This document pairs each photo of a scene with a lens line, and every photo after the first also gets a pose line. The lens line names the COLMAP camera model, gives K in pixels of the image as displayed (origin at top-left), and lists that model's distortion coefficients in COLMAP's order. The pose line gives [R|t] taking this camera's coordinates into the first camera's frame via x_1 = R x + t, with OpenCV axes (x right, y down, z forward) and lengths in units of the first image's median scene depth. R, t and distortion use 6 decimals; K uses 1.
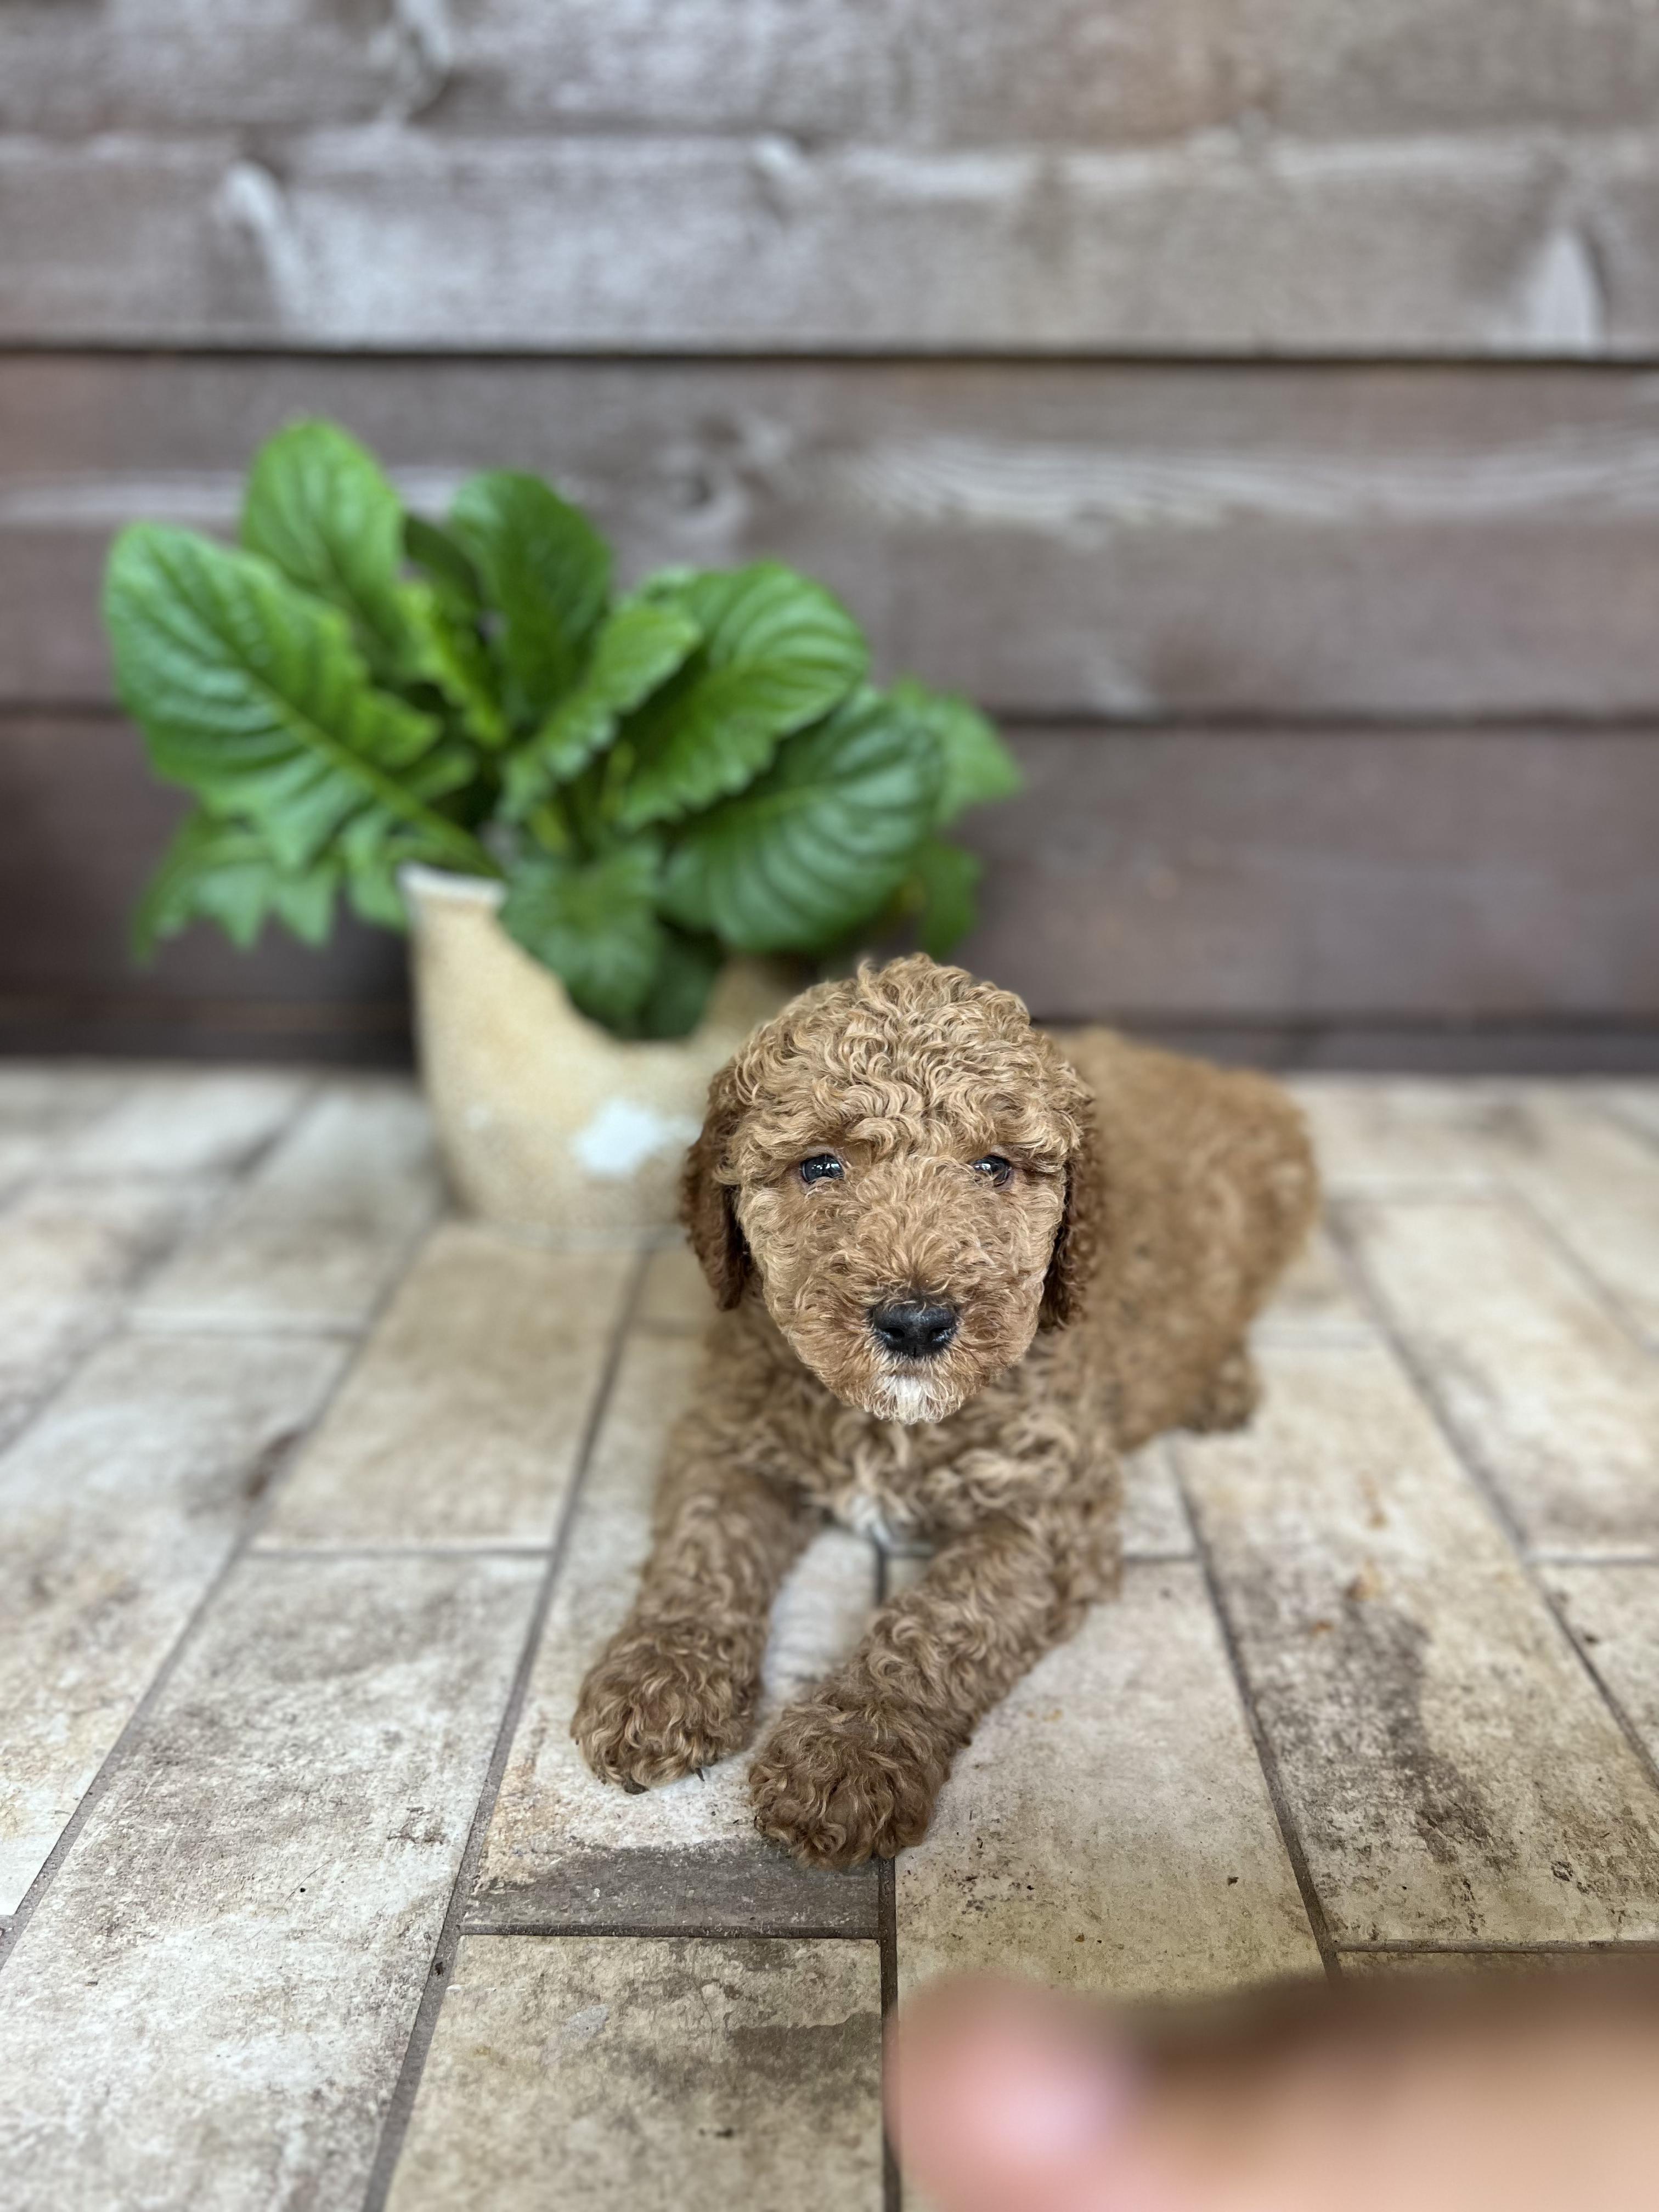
lens RADIAL K [[1695.7, 0, 856.5], [0, 1695.7, 1123.0], [0, 0, 1]] dist [0.018155, -0.023215]
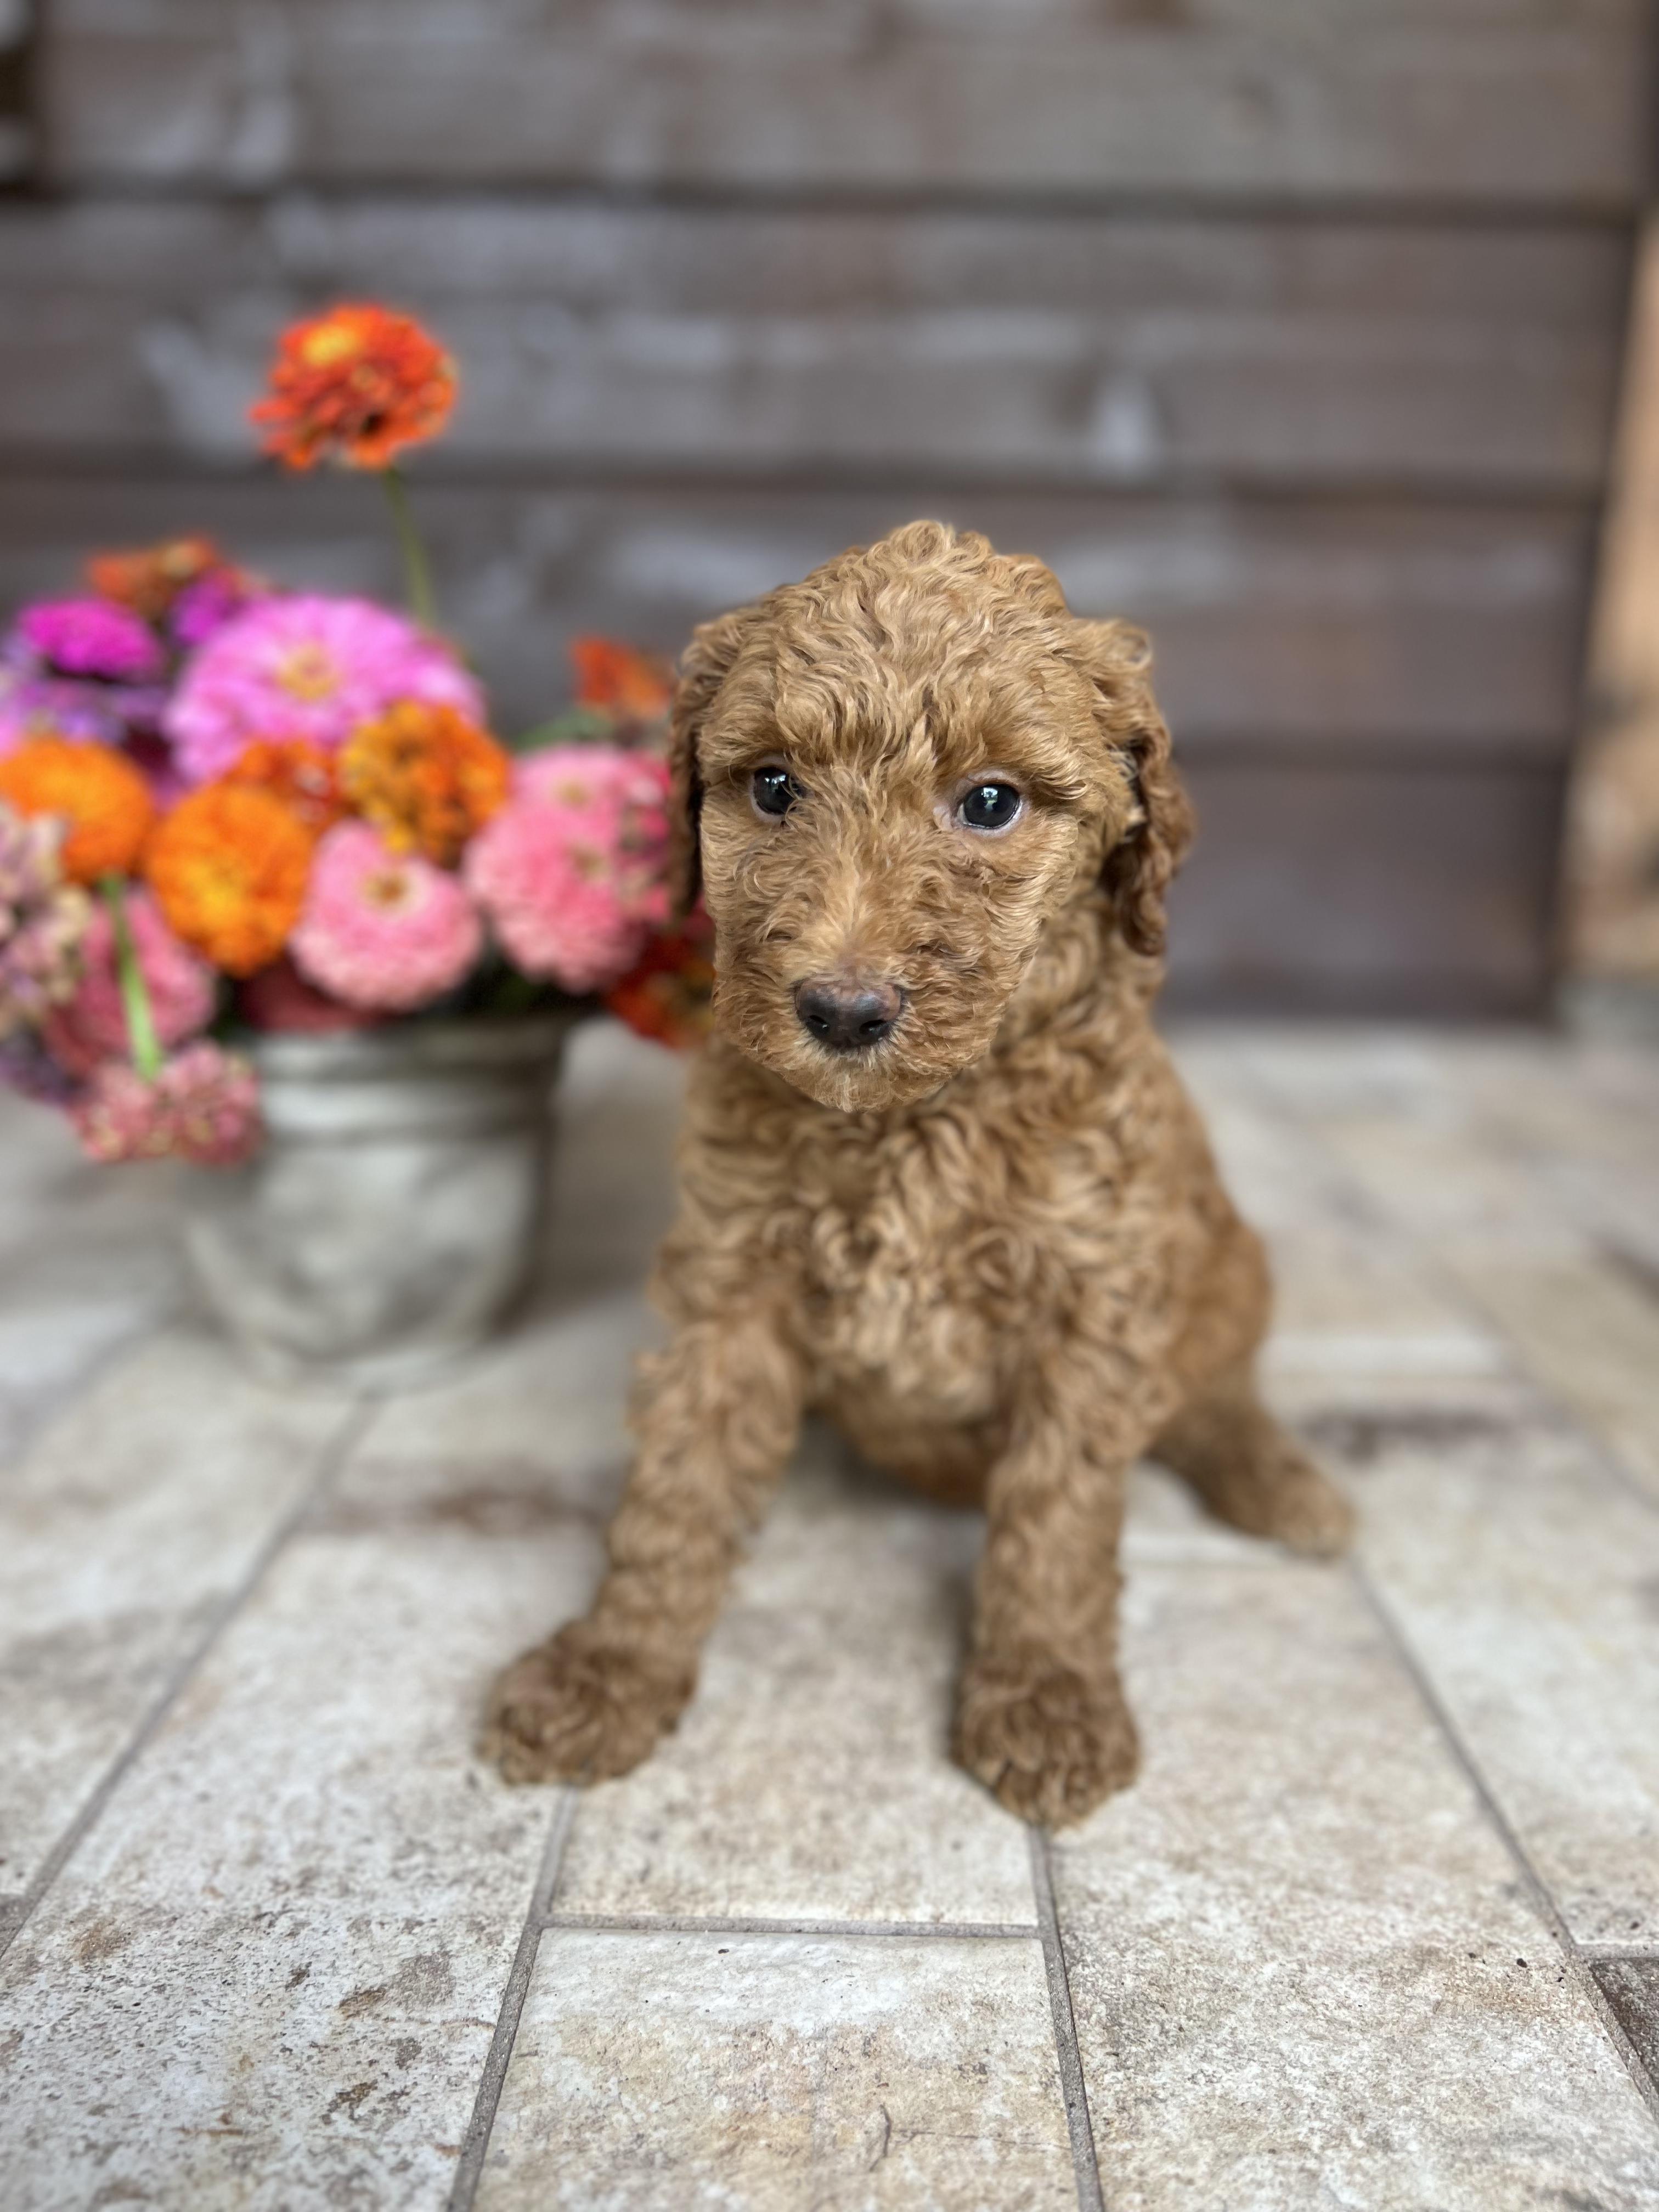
lens RADIAL K [[1695.7, 0, 819.8], [0, 1695.7, 1098.5], [0, 0, 1]] dist [0.018155, -0.023215]
pose [[0.999746, 0.014681, -0.017116, 0.299628], [-0.016746, 0.991696, -0.127513, 0.322335], [0.015102, 0.127767, 0.991689, -0.414553]]
